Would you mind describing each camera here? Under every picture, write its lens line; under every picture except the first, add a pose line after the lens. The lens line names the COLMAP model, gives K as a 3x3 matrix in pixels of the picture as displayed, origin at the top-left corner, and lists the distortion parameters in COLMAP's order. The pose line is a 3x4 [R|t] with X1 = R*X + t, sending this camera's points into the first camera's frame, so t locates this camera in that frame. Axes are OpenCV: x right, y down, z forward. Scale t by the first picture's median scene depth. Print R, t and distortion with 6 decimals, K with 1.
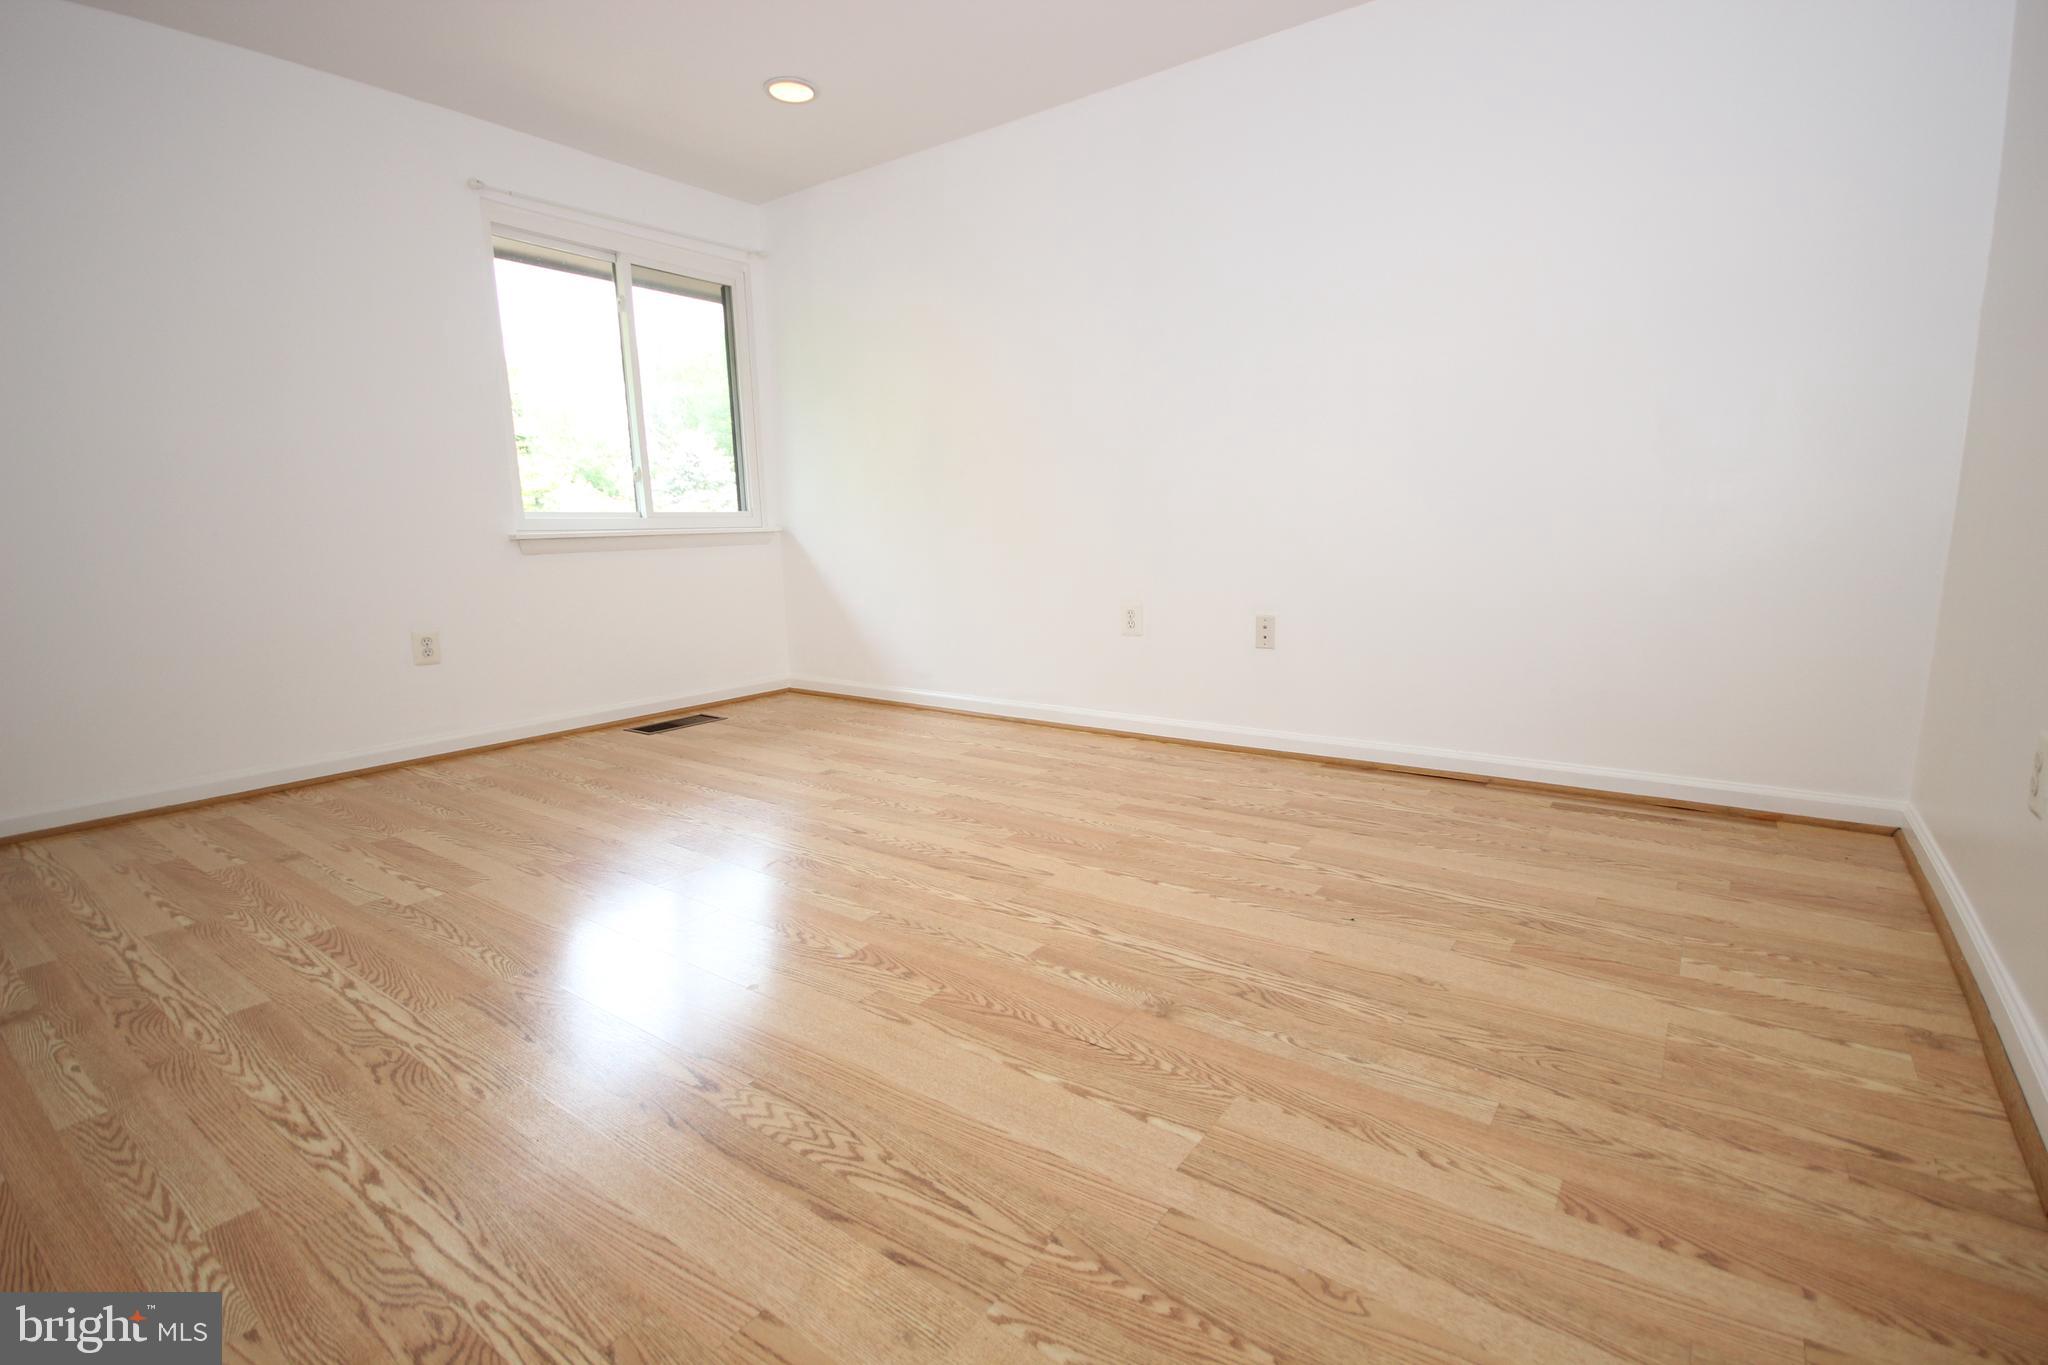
lens RADIAL K [[960.7, 0, 1024.0], [0, 960.7, 682.5], [0, 0, 1]] dist [-0.001478, 0.000622]
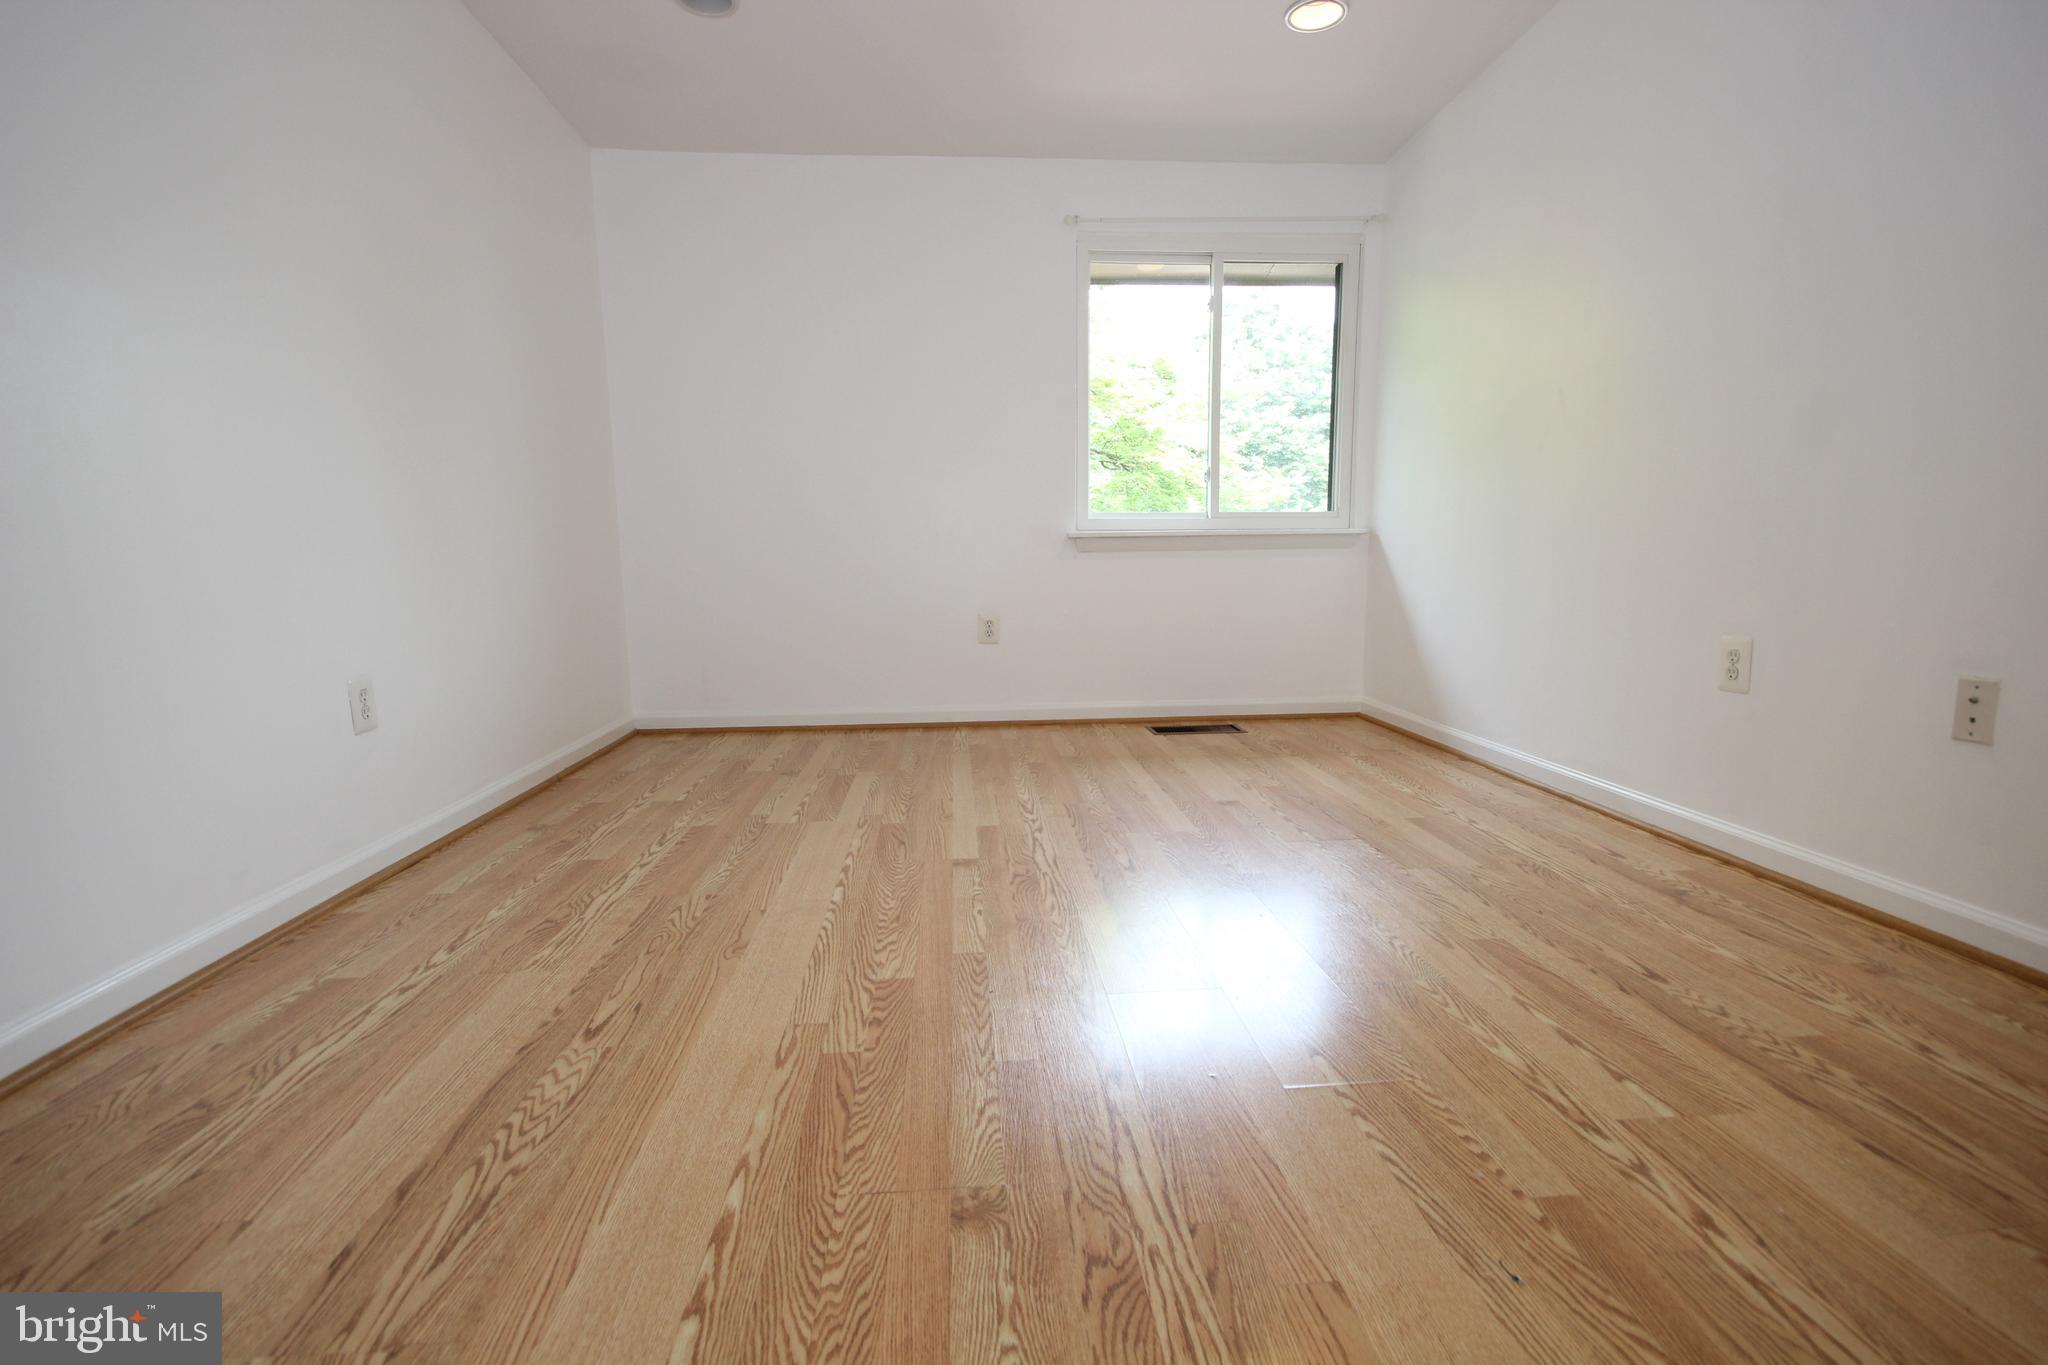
lens RADIAL K [[955.2, 0, 1024.0], [0, 955.2, 682.5], [0, 0, 1]] dist [0.003194, -0.006072]
pose [[0.643969, 0.111677, -0.756856, 0.361325], [-0.127310, 0.991138, 0.037925, -0.025973], [0.754384, 0.071933, 0.652480, 0.336201]]
